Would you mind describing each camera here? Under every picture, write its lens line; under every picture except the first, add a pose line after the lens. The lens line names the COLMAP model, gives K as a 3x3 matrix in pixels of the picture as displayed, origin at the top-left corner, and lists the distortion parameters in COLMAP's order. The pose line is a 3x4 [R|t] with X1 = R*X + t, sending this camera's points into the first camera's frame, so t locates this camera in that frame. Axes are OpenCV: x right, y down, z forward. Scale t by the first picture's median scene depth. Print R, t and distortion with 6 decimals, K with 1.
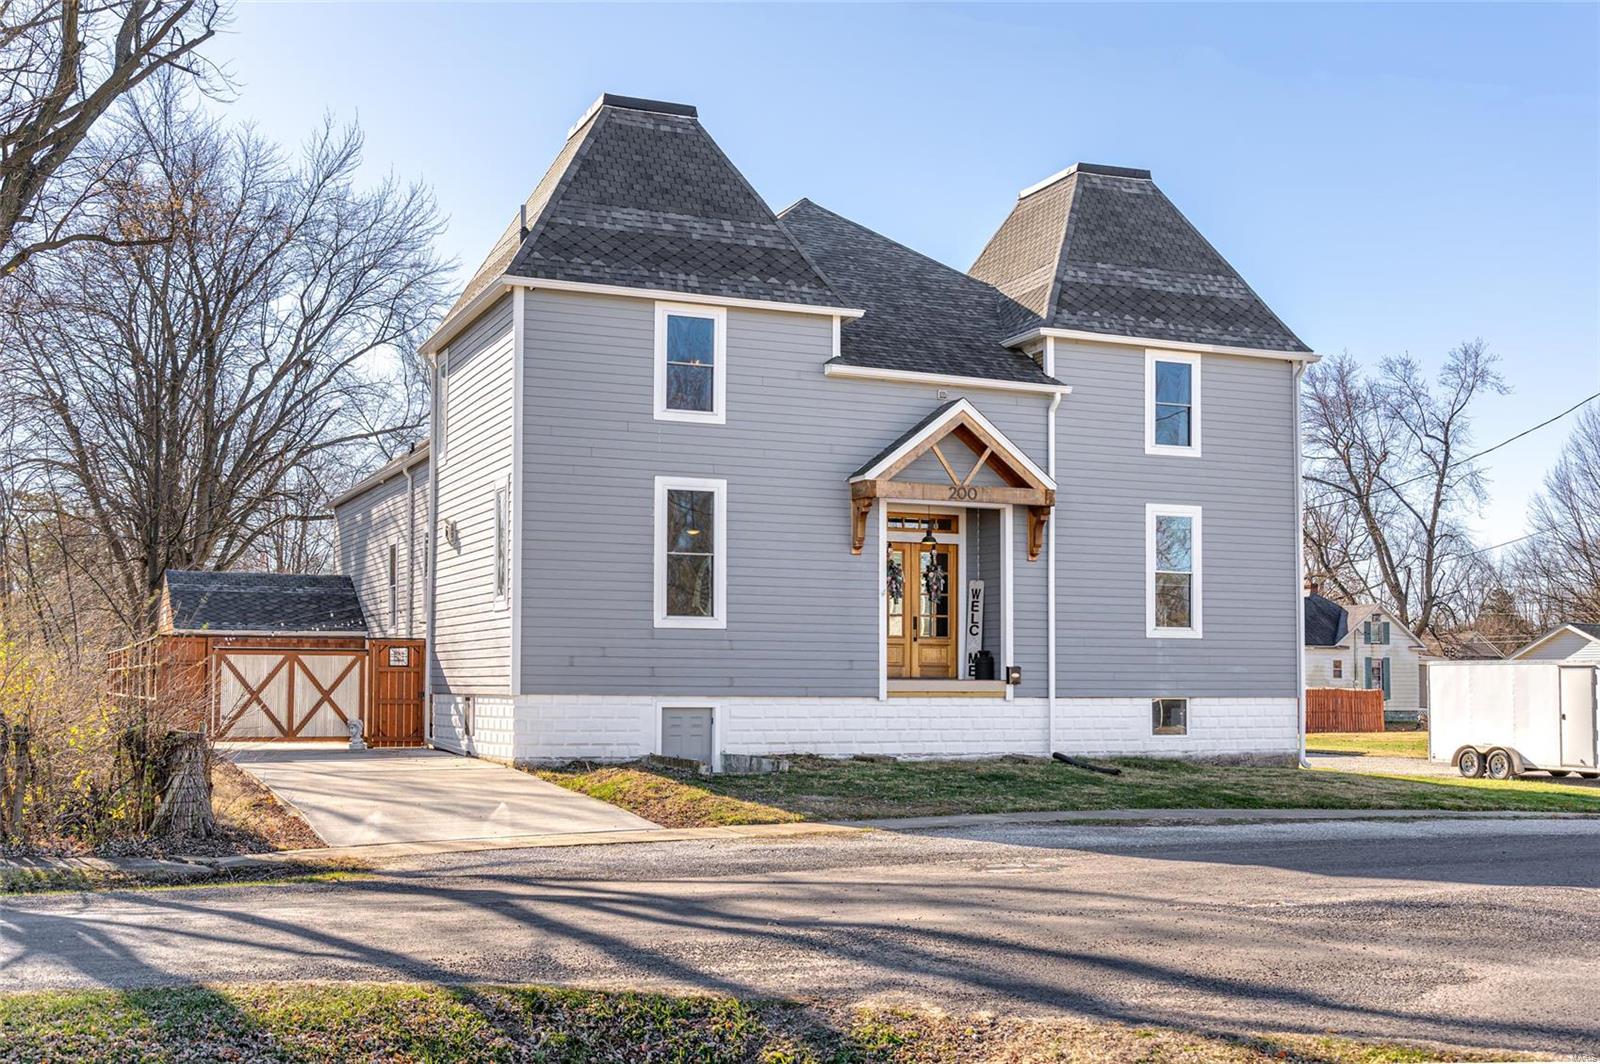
lens RADIAL K [[1782.5, 0, 797.9], [0, 1782.5, 539.9], [0, 0, 1]] dist [-0.028260, 0.000000]
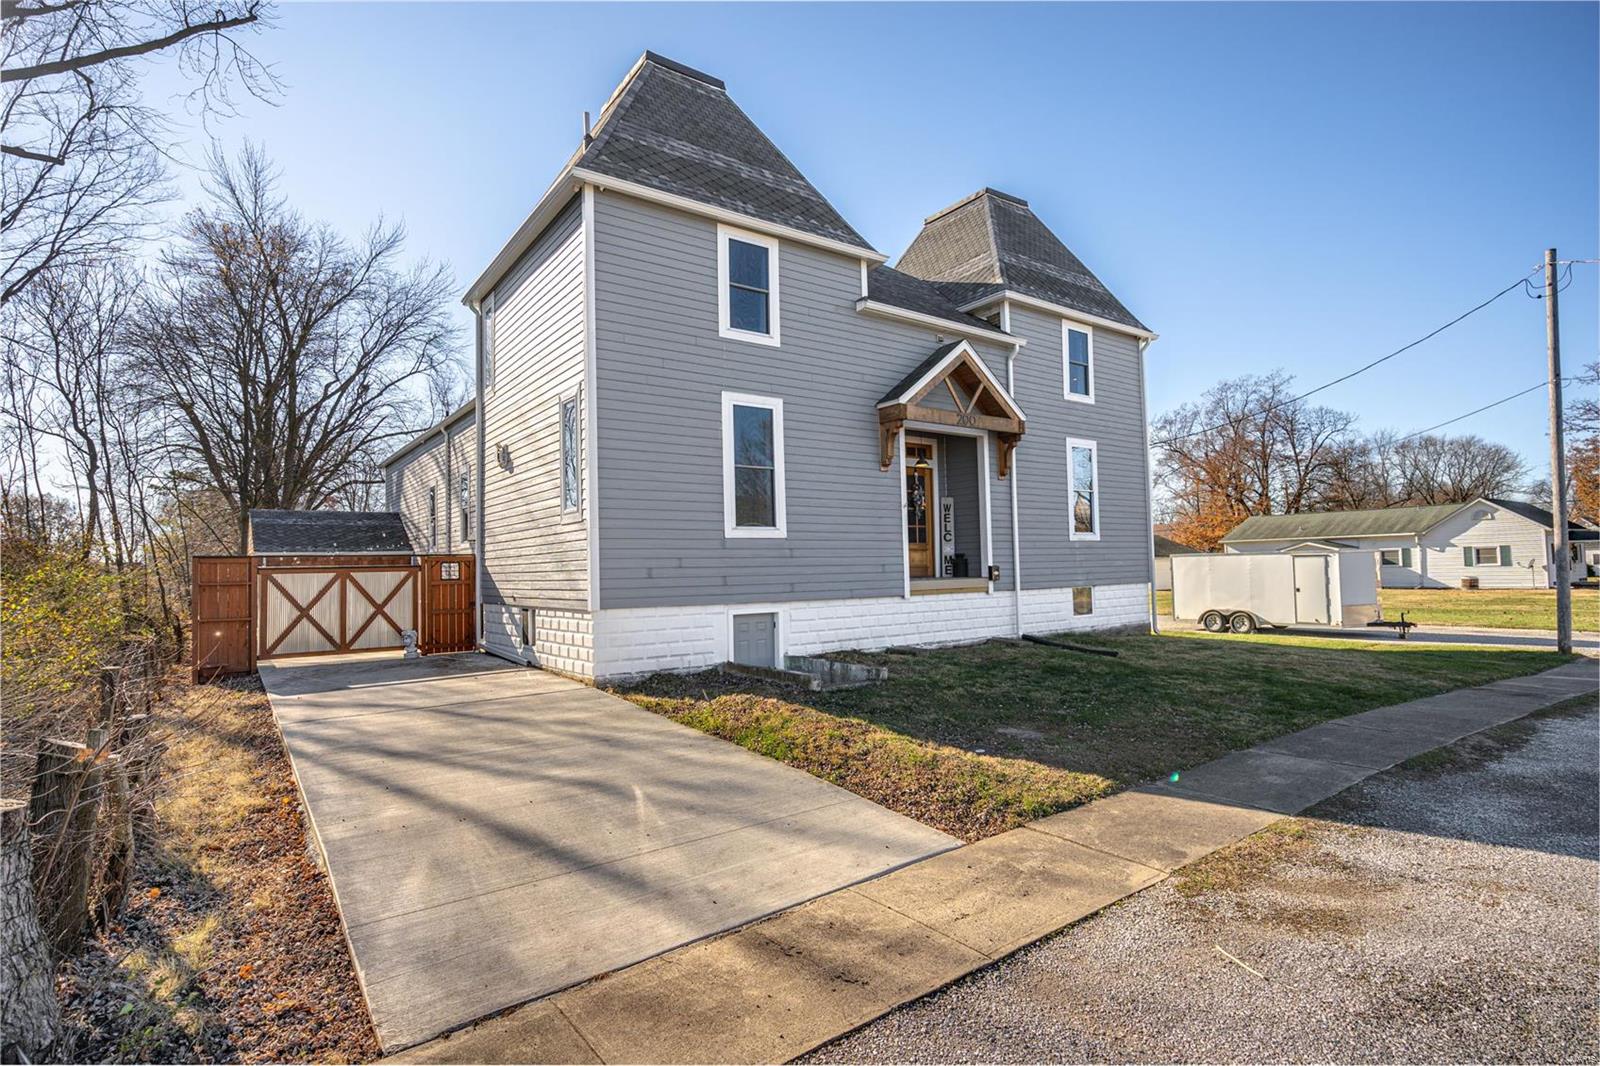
lens RADIAL K [[798.3, 0, 793.6], [0, 798.3, 518.8], [0, 0, 1]] dist [-0.000233, 0.002903]
pose [[0.976581, -0.013257, 0.214742, -0.127358], [0.009835, 0.999807, 0.016997, 0.027895], [-0.214926, -0.014487, 0.976523, 0.490225]]
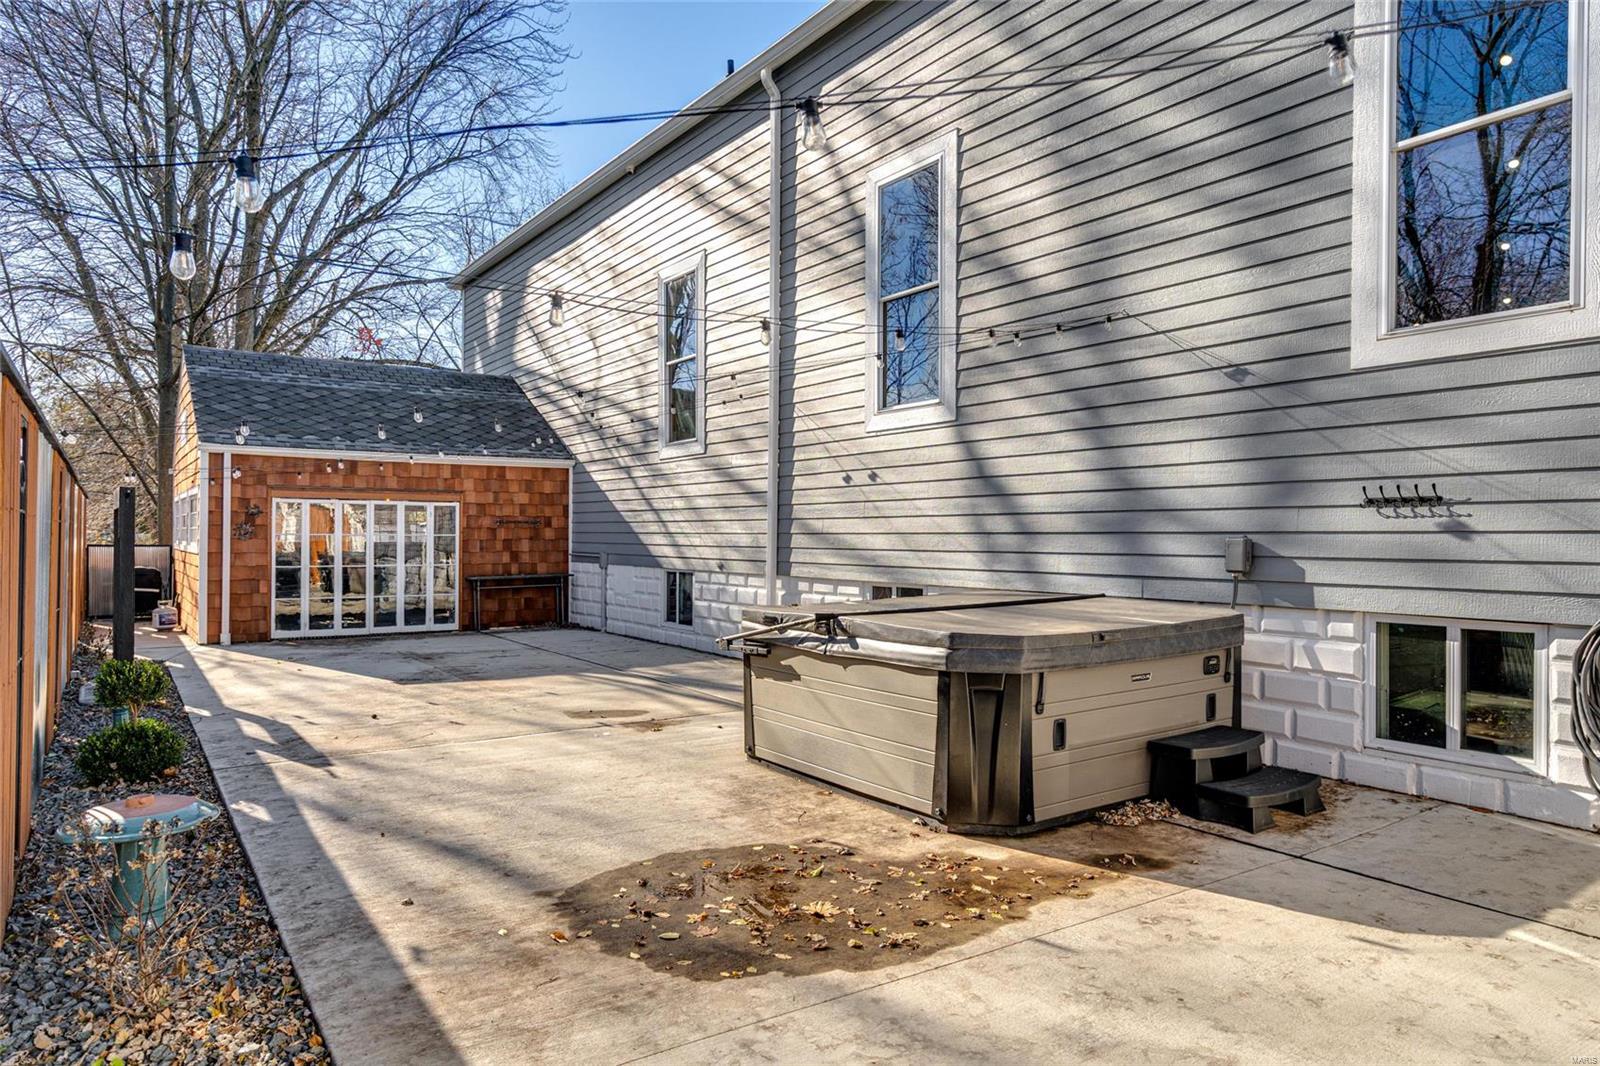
lens RADIAL K [[976.0, 0, 806.6], [0, 976.0, 530.2], [0, 0, 1]] dist [-0.018854, -0.002124]
pose [[0.977532, 0.001158, 0.210785, -0.357735], [-0.016662, 0.997280, 0.071792, 0.076309], [-0.210129, -0.073691, 0.974892, 1.029511]]
